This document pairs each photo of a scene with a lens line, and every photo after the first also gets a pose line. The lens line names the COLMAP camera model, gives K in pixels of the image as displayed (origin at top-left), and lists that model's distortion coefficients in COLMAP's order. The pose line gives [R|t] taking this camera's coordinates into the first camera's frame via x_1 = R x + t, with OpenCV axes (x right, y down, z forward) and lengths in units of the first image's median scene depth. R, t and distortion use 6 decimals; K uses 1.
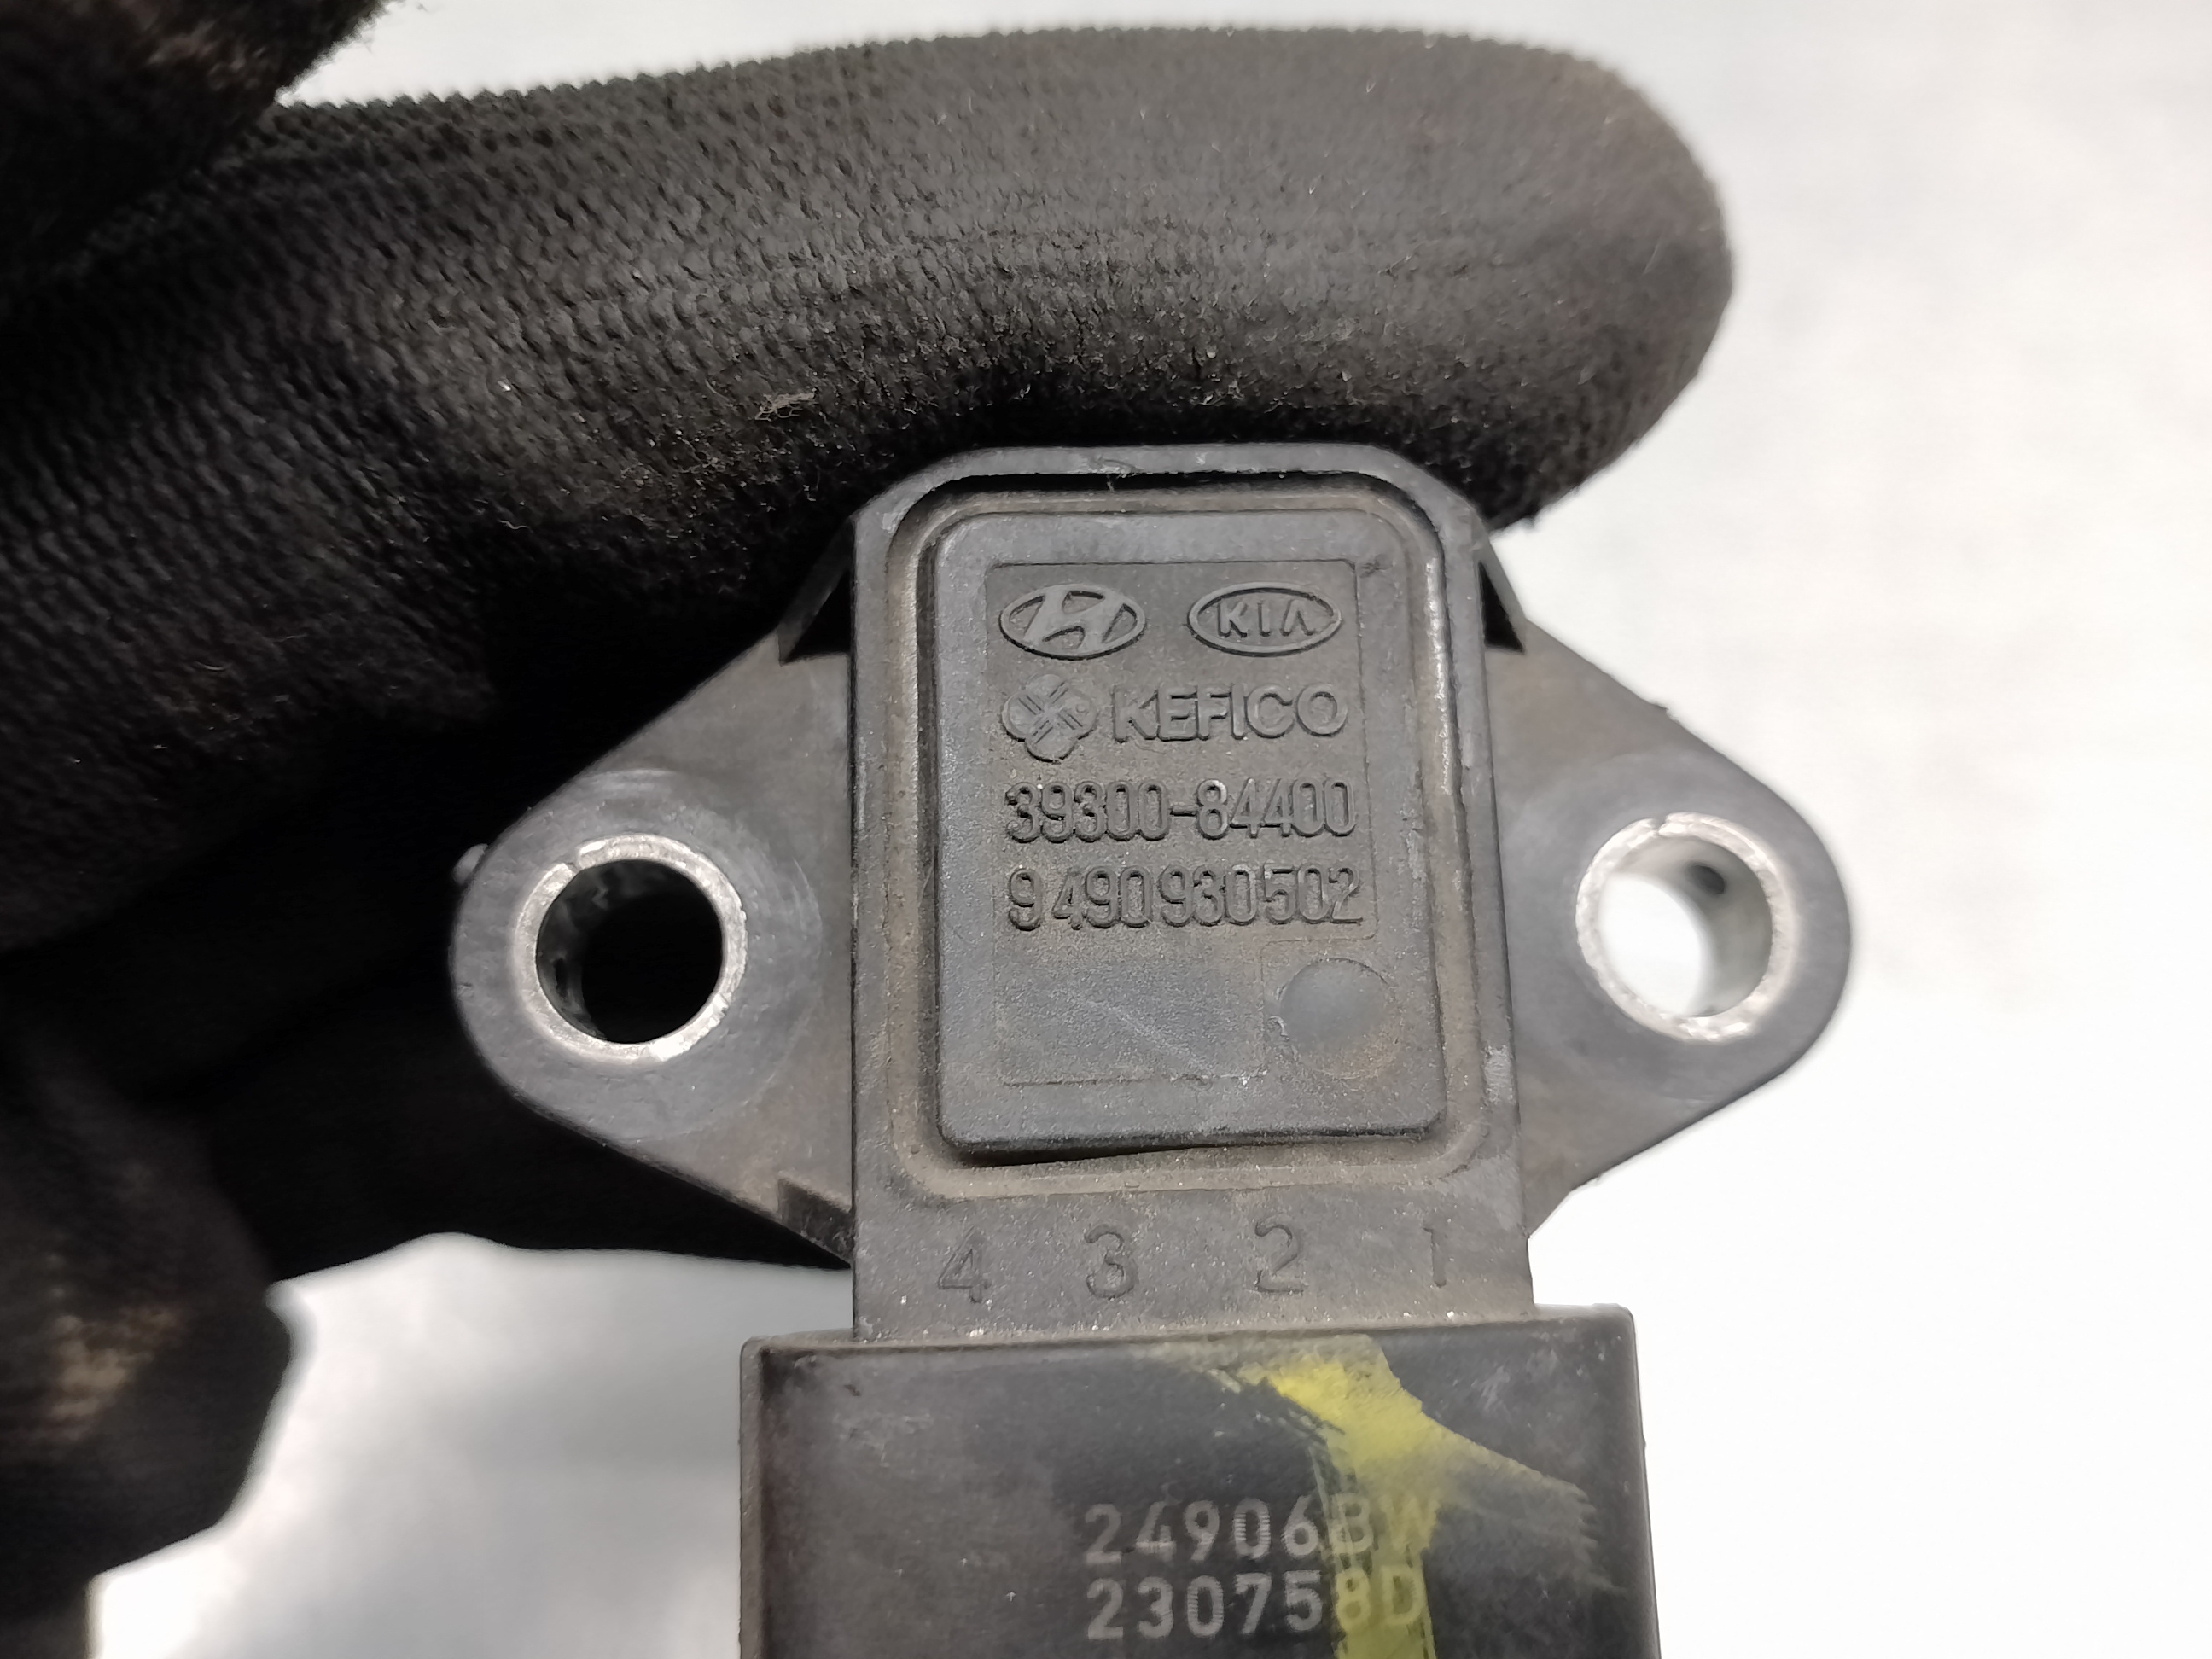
lens RADIAL K [[1807.8, 0, 1173.8], [0, 1807.8, 680.6], [0, 0, 1]] dist [0.025235, -0.102967]
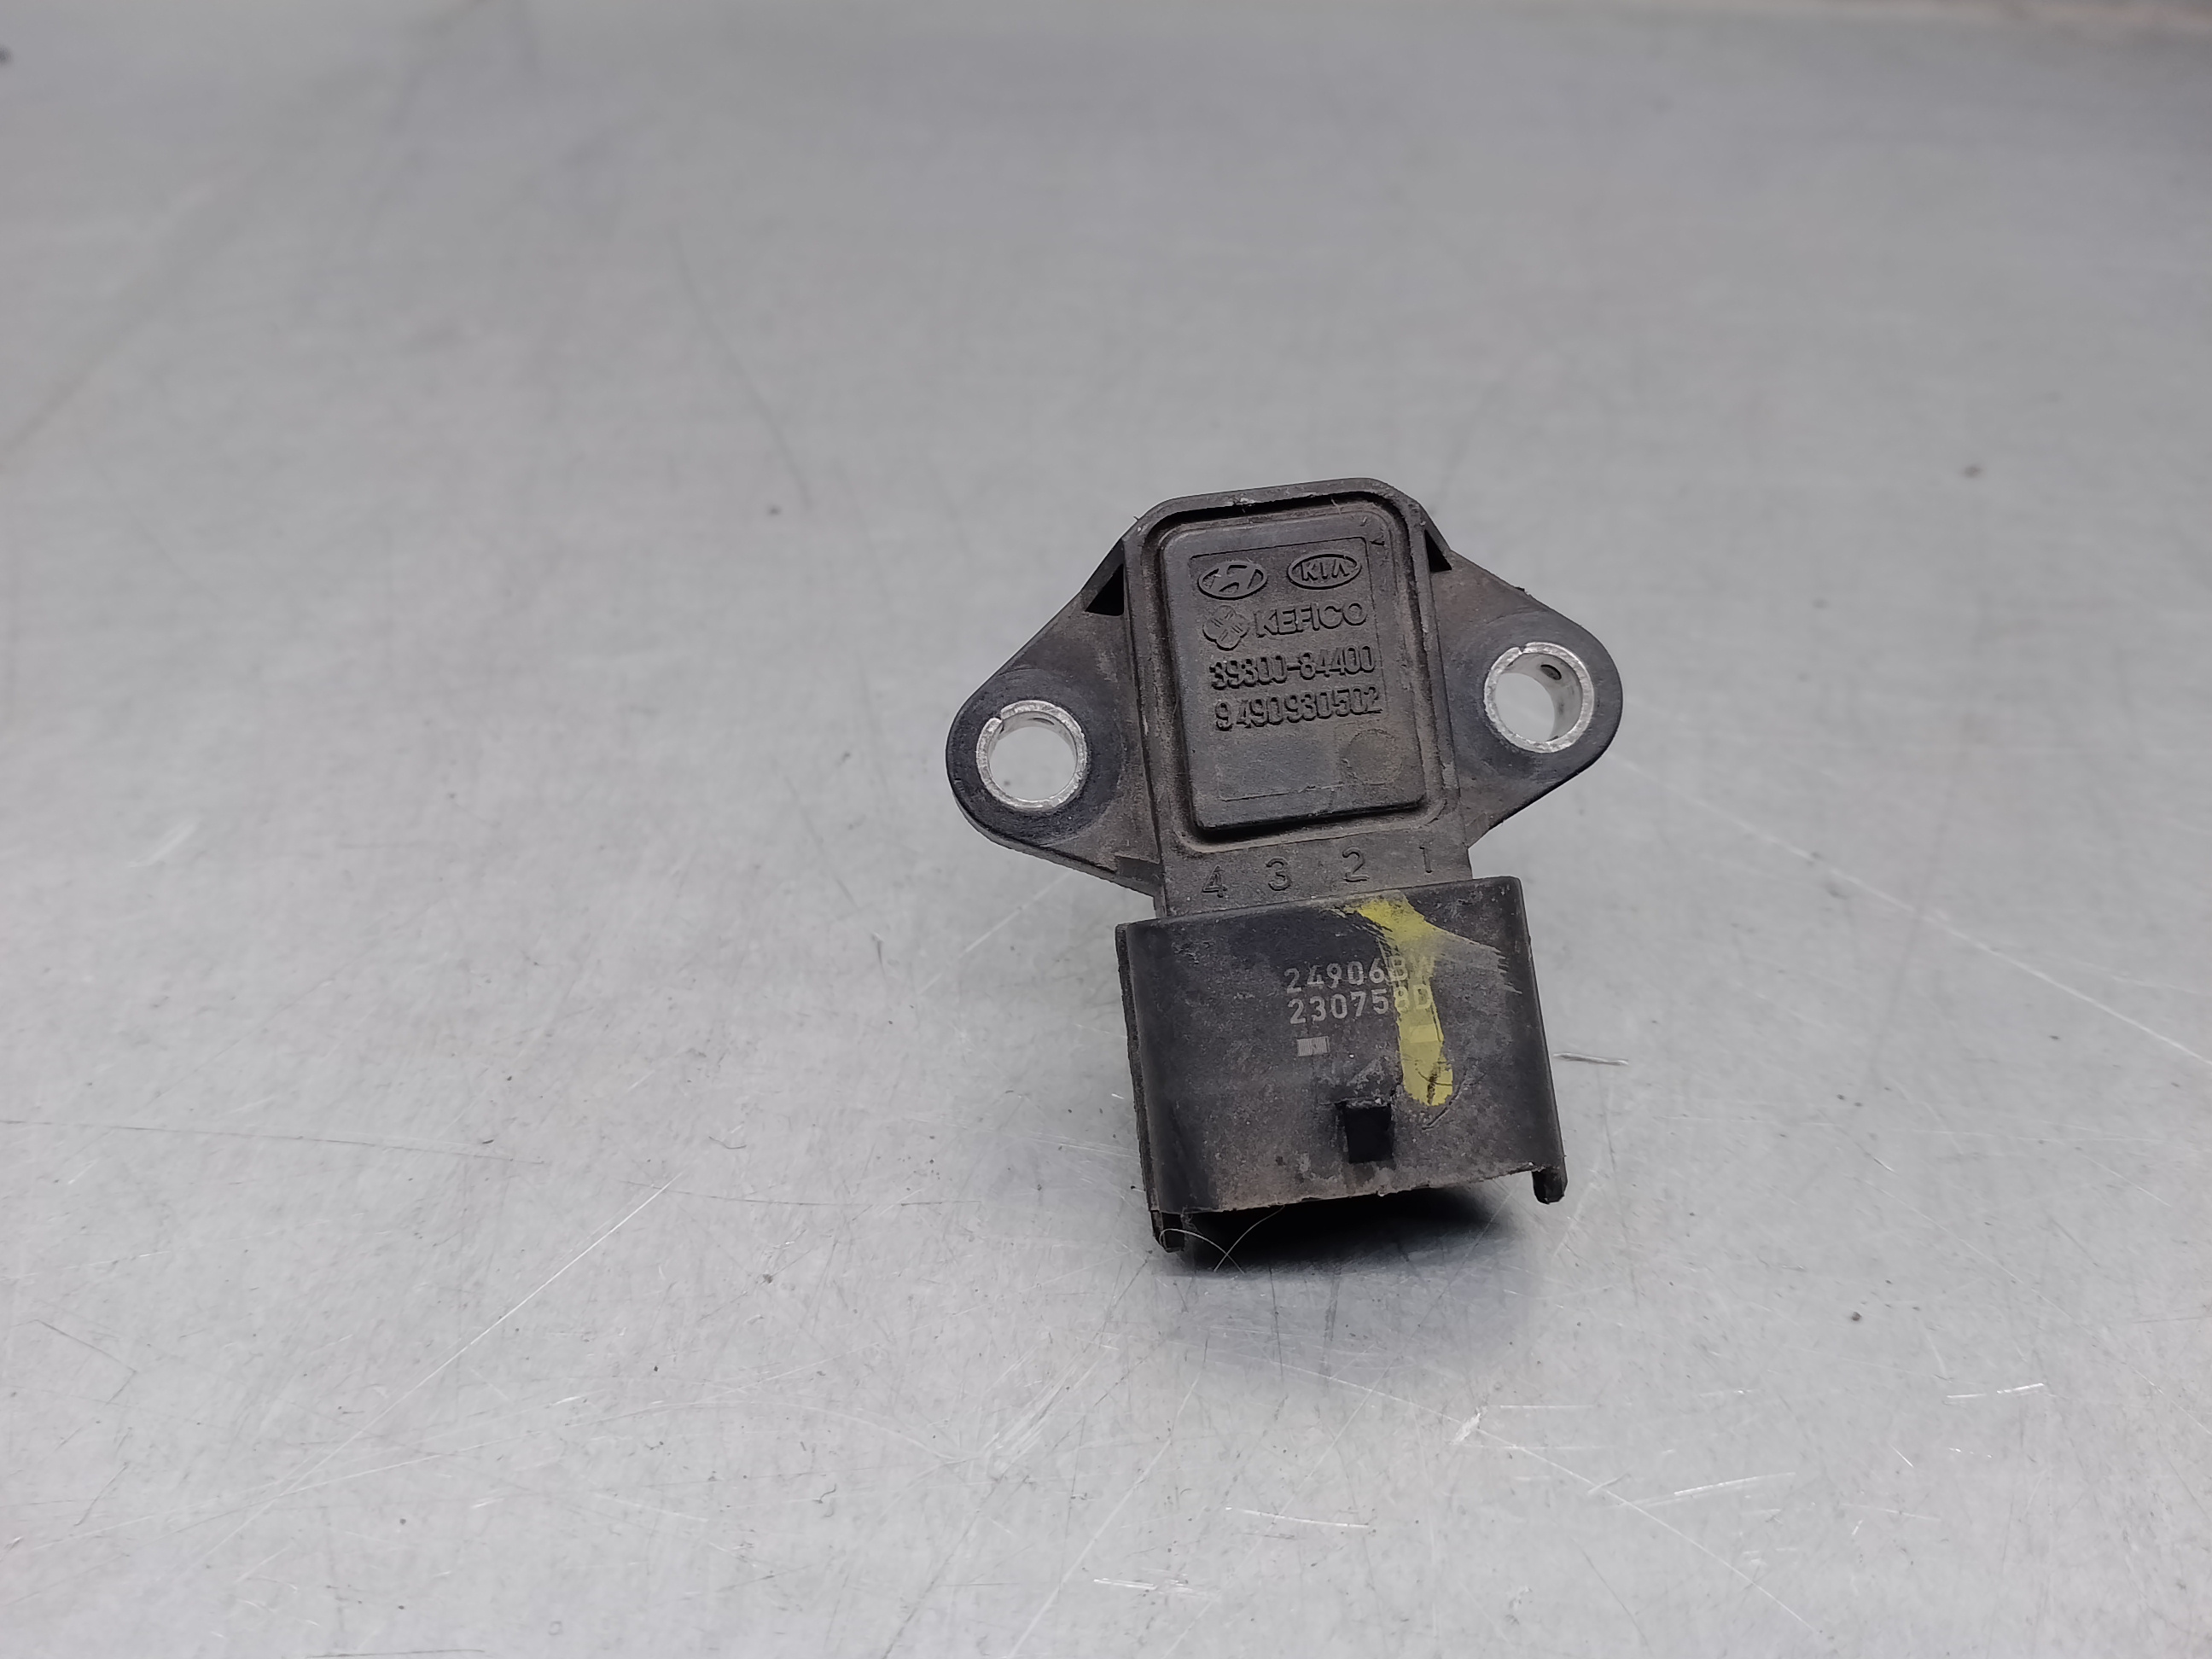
lens RADIAL K [[1807.8, 0, 1128.4], [0, 1807.8, 843.8], [0, 0, 1]] dist [0.025235, -0.102967]
pose [[0.995457, -0.095203, -0.001042, -0.205374], [0.093543, 0.975948, 0.196915, -0.161297], [-0.017730, -0.196118, 0.980420, -1.113054]]
